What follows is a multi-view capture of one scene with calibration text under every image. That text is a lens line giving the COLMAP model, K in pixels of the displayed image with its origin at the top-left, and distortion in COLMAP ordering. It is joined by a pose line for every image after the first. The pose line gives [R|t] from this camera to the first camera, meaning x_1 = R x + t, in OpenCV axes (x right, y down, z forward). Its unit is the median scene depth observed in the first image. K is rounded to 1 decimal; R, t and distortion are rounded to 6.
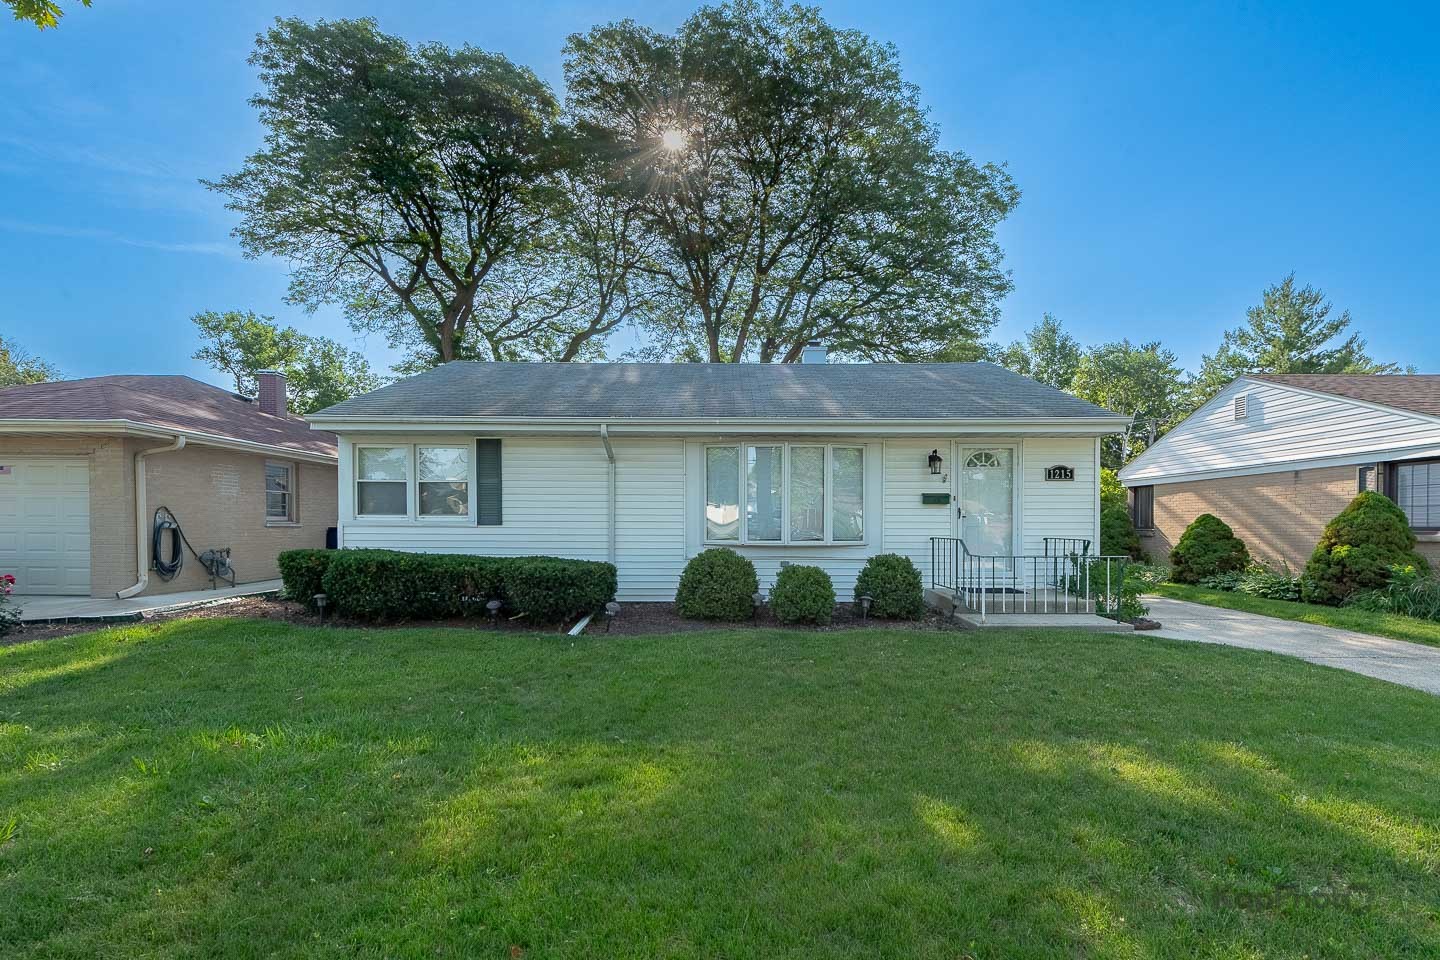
lens RADIAL K [[569.6, 0, 718.9], [0, 569.6, 523.7], [0, 0, 1]] dist [0.001053, 0.000126]
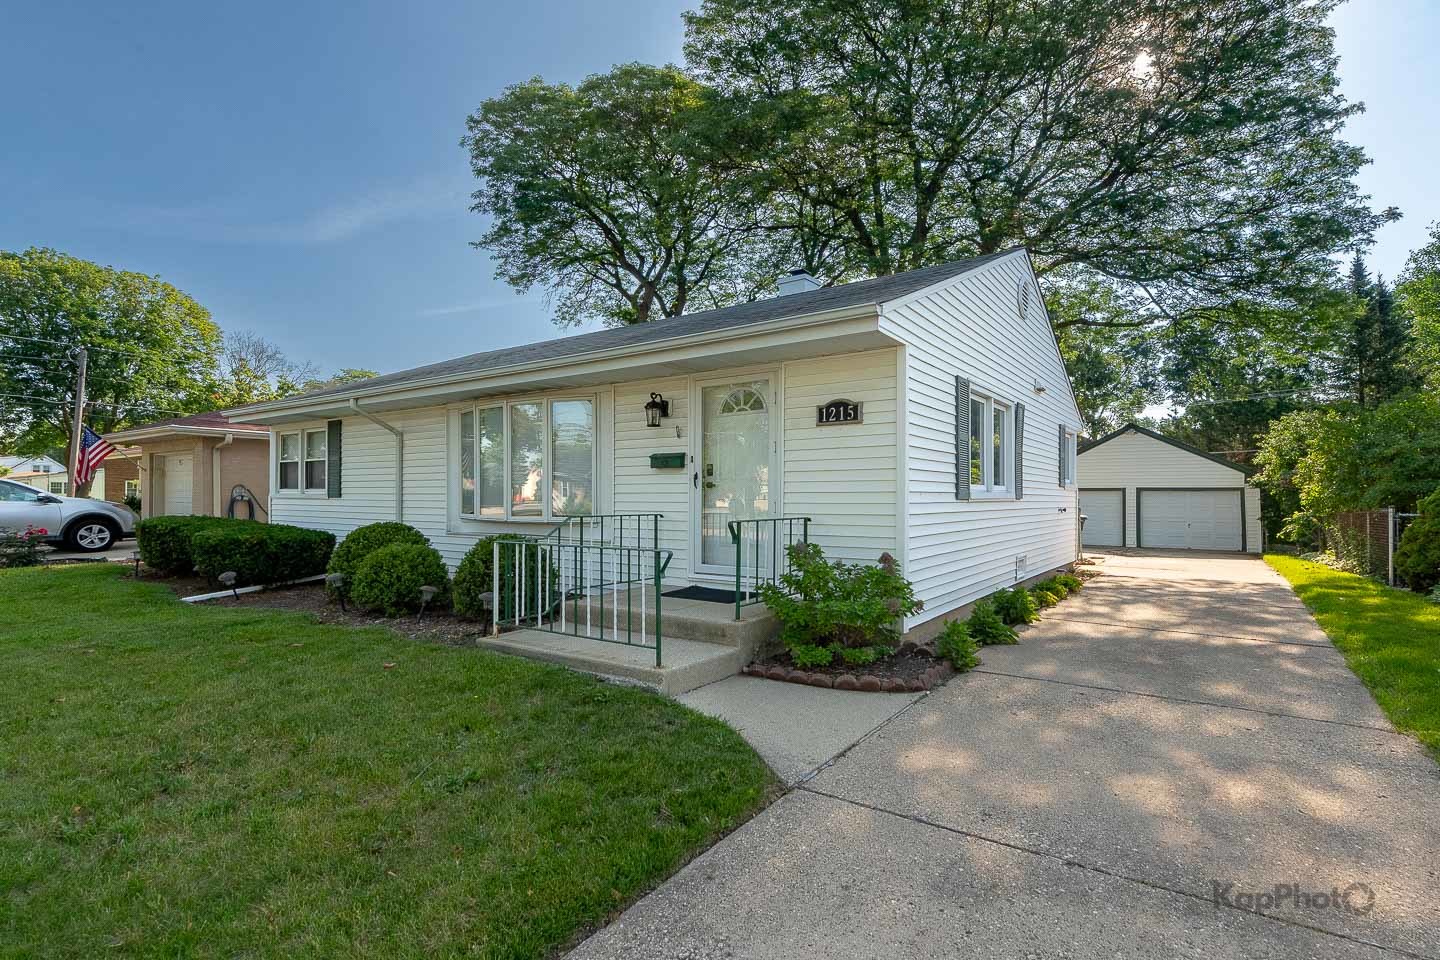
lens RADIAL K [[575.4, 0, 717.4], [0, 575.4, 493.5], [0, 0, 1]] dist [0.000479, -0.000033]
pose [[0.859272, -0.003697, -0.511506, 0.803395], [-0.003305, 0.999913, -0.012778, 0.006125], [0.511509, 0.012670, 0.859185, 0.409265]]
